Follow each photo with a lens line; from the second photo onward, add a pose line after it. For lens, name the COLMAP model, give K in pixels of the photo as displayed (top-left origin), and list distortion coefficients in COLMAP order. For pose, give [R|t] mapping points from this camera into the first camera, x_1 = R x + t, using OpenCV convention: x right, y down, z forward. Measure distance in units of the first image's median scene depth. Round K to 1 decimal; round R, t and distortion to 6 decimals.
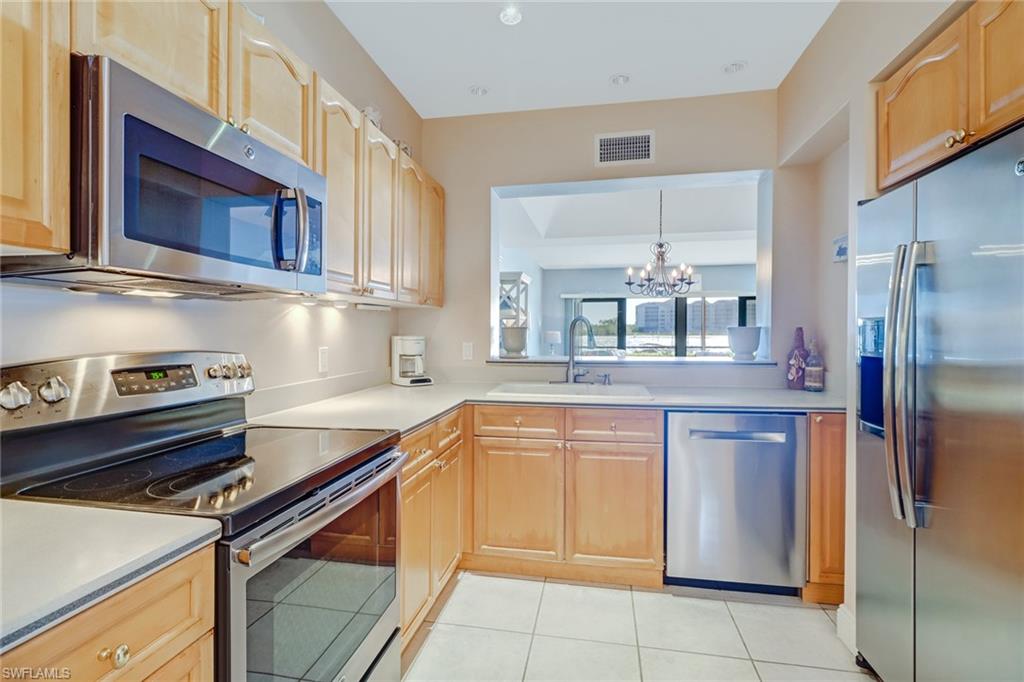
lens RADIAL K [[461.1, 0, 510.0], [0, 461.1, 331.3], [0, 0, 1]] dist [0.000856, -0.000684]
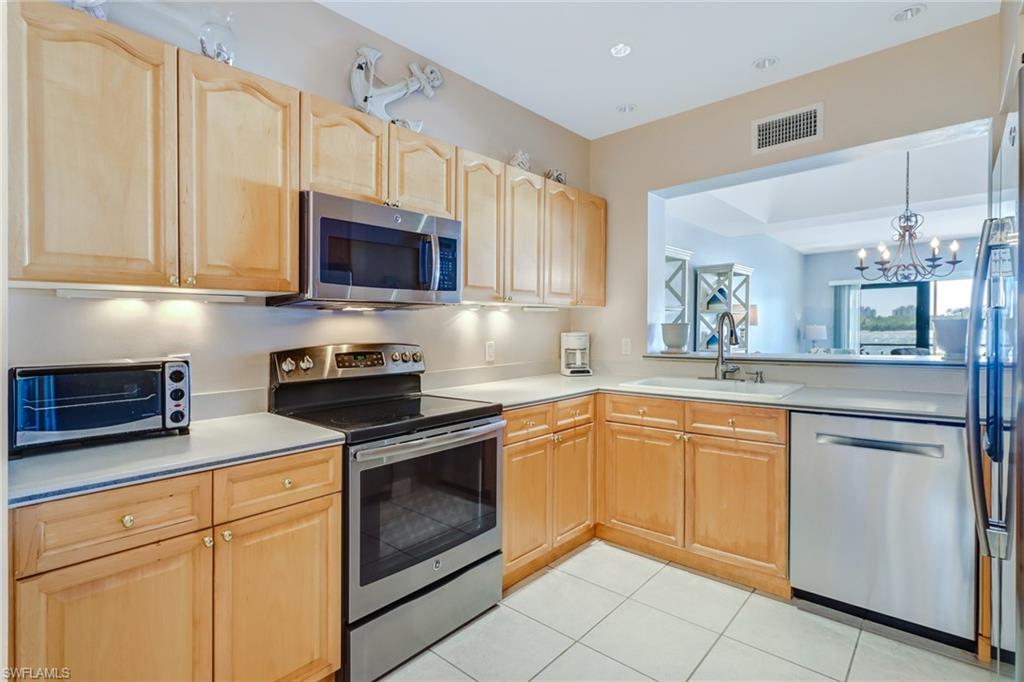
lens RADIAL K [[475.3, 0, 532.9], [0, 475.3, 319.1], [0, 0, 1]] dist [-0.002662, -0.000744]
pose [[0.868184, -0.019731, -0.495851, 0.363801], [0.011347, 0.999737, -0.019916, -0.001588], [0.496114, 0.011664, 0.868179, -0.106403]]
